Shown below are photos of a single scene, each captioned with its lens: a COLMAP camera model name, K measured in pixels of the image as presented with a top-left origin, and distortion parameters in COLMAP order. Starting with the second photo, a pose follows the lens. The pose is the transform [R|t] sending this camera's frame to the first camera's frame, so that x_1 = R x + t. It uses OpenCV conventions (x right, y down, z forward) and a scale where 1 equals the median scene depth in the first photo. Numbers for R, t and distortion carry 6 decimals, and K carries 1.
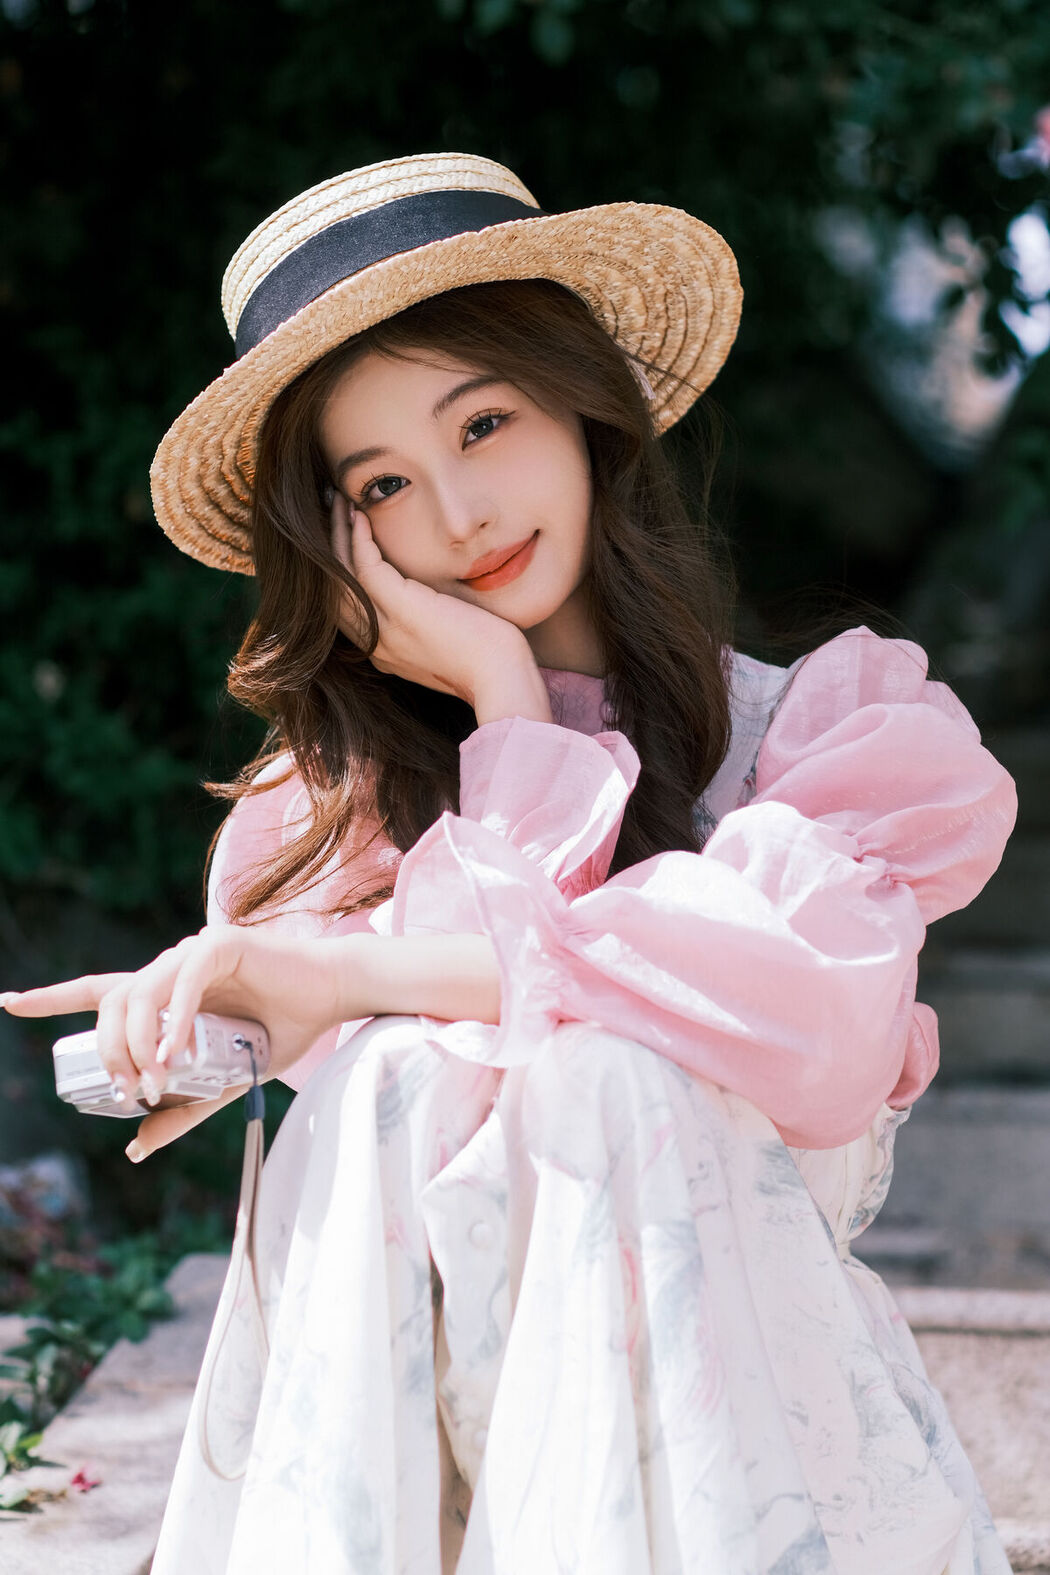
lens RADIAL K [[5884.1, 0, 526.7], [0, 5884.1, 787.0], [0, 0, 1]] dist [0.055198, 0.000000]
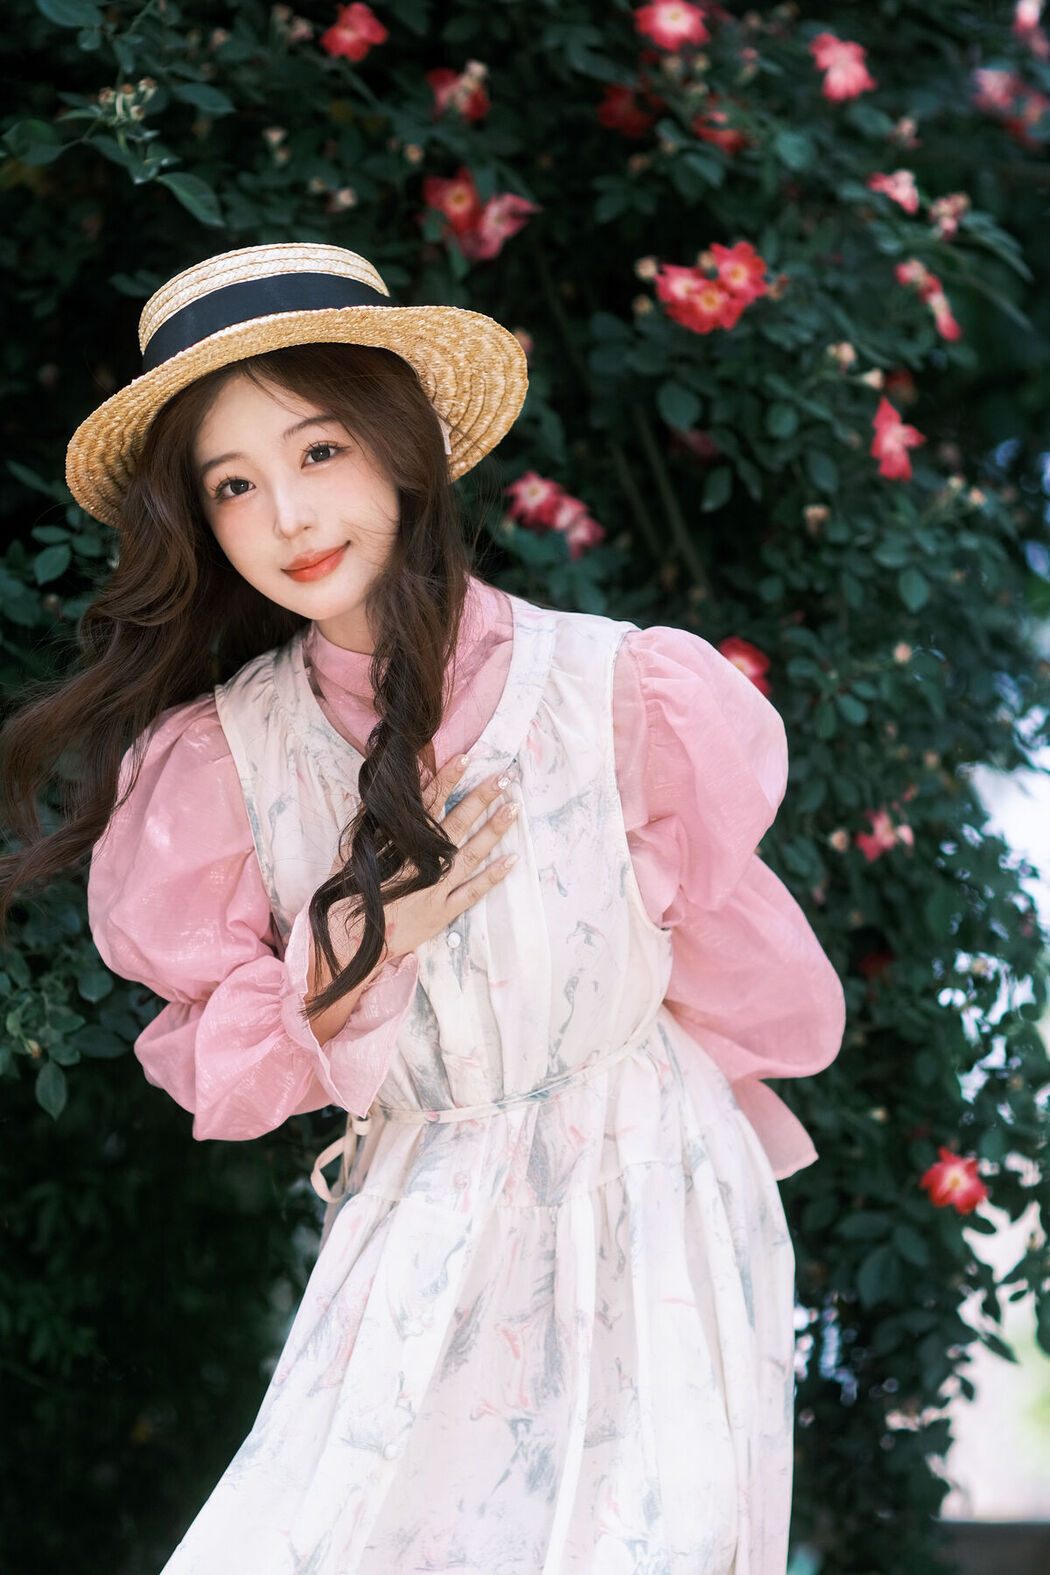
lens RADIAL K [[5884.1, 0, 525.0], [0, 5884.1, 785.0], [0, 0, 1]] dist [0.055198, 0.000000]
pose [[0.986648, 0.158670, 0.036744, 0.001193], [-0.158325, 0.987312, -0.012135, 0.021423], [-0.038203, 0.006156, 0.999251, -0.323312]]
